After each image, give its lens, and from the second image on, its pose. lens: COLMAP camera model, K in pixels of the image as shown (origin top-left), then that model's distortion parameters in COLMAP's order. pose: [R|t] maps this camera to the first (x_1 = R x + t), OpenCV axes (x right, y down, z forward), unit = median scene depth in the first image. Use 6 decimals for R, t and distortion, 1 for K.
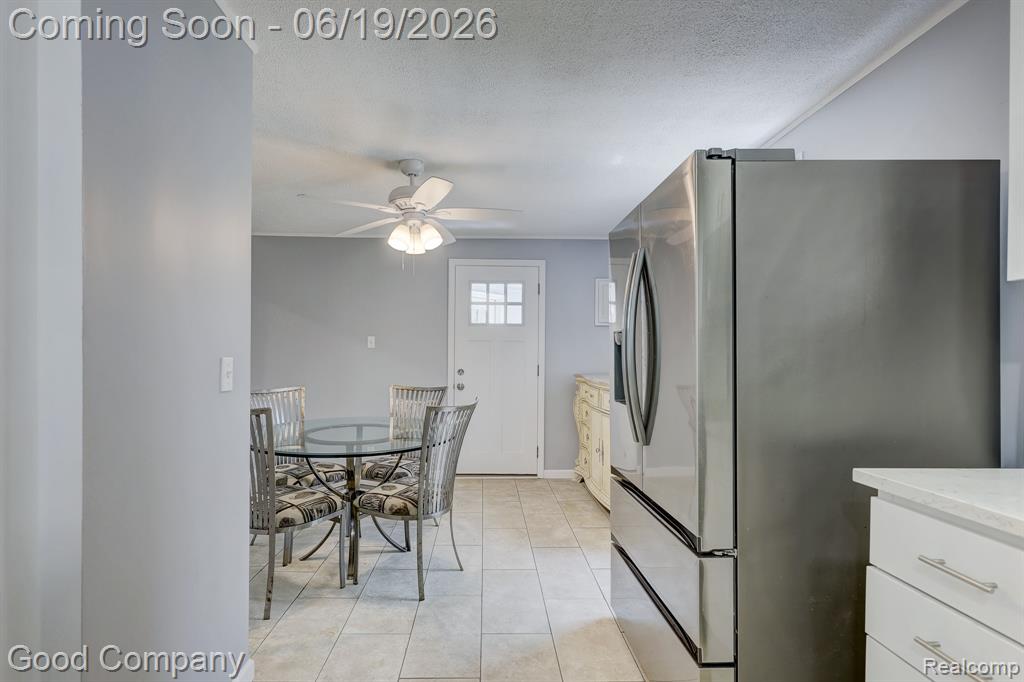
lens RADIAL K [[477.9, 0, 496.7], [0, 477.9, 357.8], [0, 0, 1]] dist [0.000878, -0.000618]
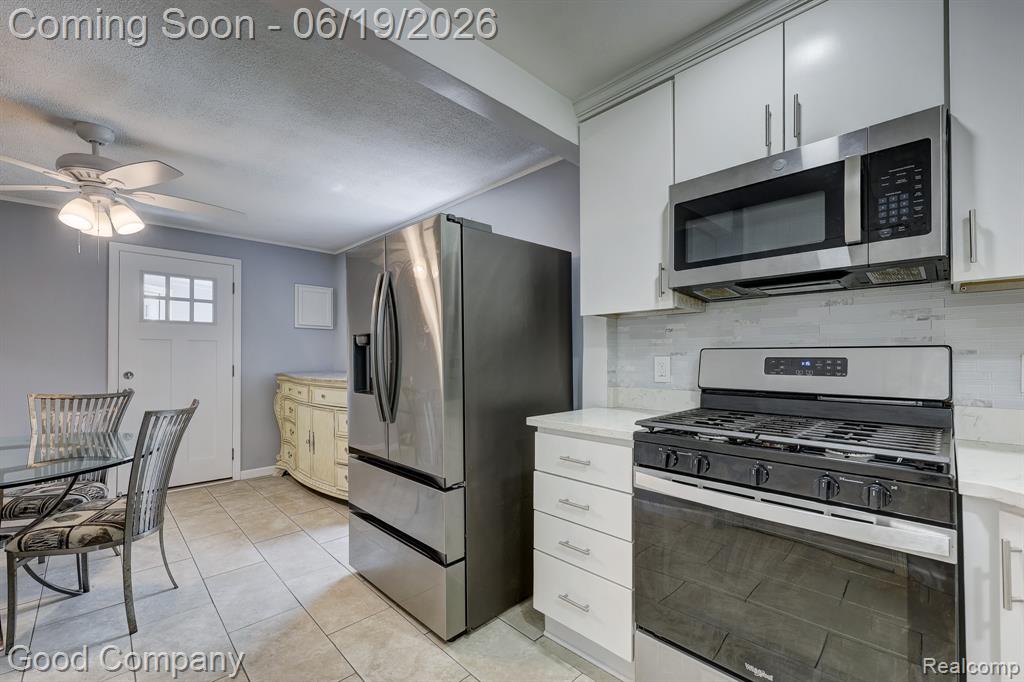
lens RADIAL K [[426.2, 0, 508.6], [0, 426.2, 351.4], [0, 0, 1]] dist [-0.004506, -0.000380]
pose [[0.731353, 0.001036, 0.681998, -0.165926], [0.009252, 0.999892, -0.011441, 0.002769], [-0.681936, 0.014677, 0.731264, -0.045492]]
